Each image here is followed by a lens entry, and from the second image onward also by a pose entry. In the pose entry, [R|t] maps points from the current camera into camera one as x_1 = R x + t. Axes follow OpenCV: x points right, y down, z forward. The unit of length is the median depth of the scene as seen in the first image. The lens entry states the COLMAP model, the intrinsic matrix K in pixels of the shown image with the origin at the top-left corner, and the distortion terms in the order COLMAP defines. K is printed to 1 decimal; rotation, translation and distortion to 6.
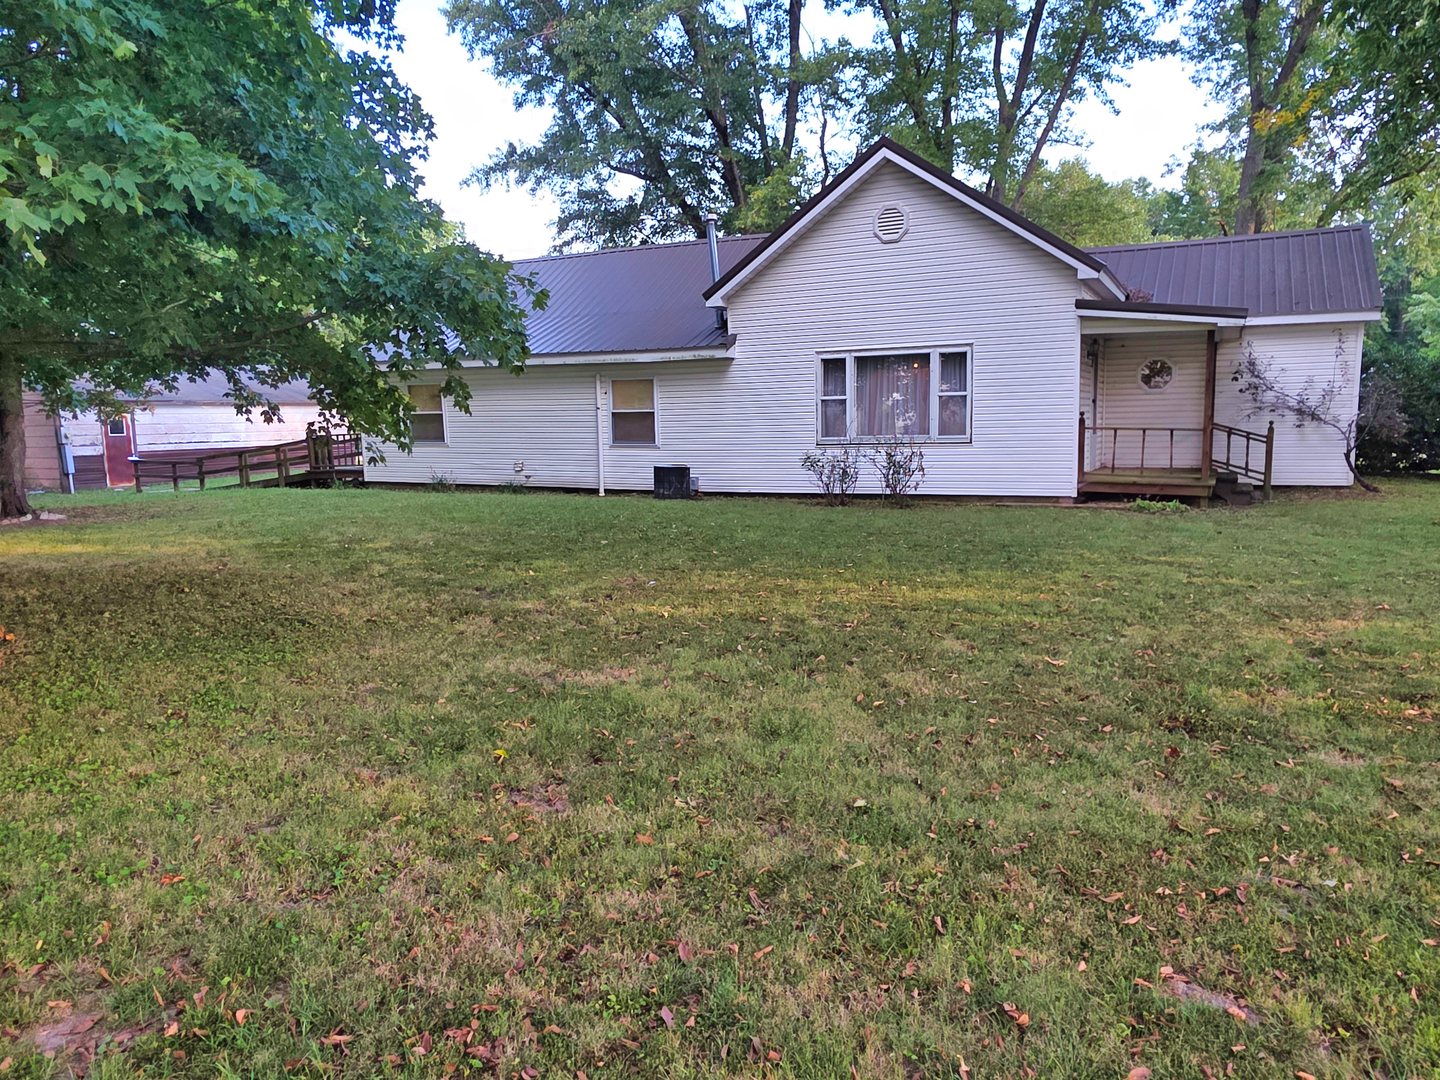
lens RADIAL K [[980.4, 0, 718.1], [0, 980.4, 538.6], [0, 0, 1]] dist [0.020522, -0.024953]
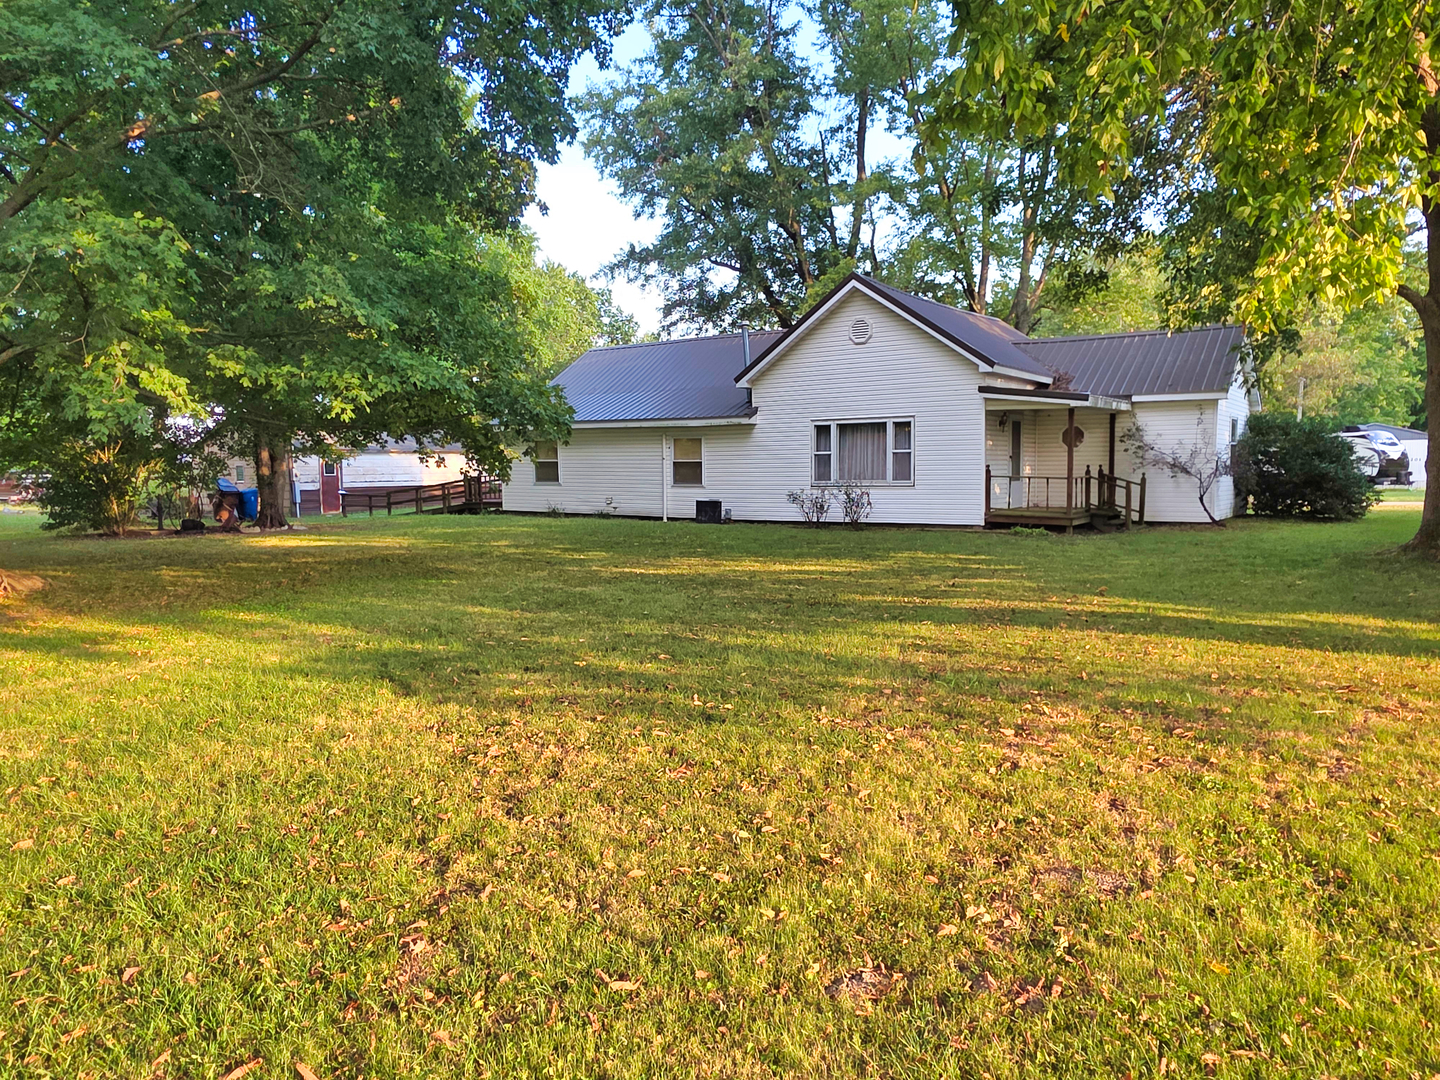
lens RADIAL K [[980.4, 0, 720.7], [0, 980.4, 542.0], [0, 0, 1]] dist [0.020522, -0.024953]
pose [[0.989478, 0.020399, -0.143236, 0.166218], [-0.026759, 0.998733, -0.042618, 0.043368], [0.142185, 0.046003, 0.988771, -0.369278]]
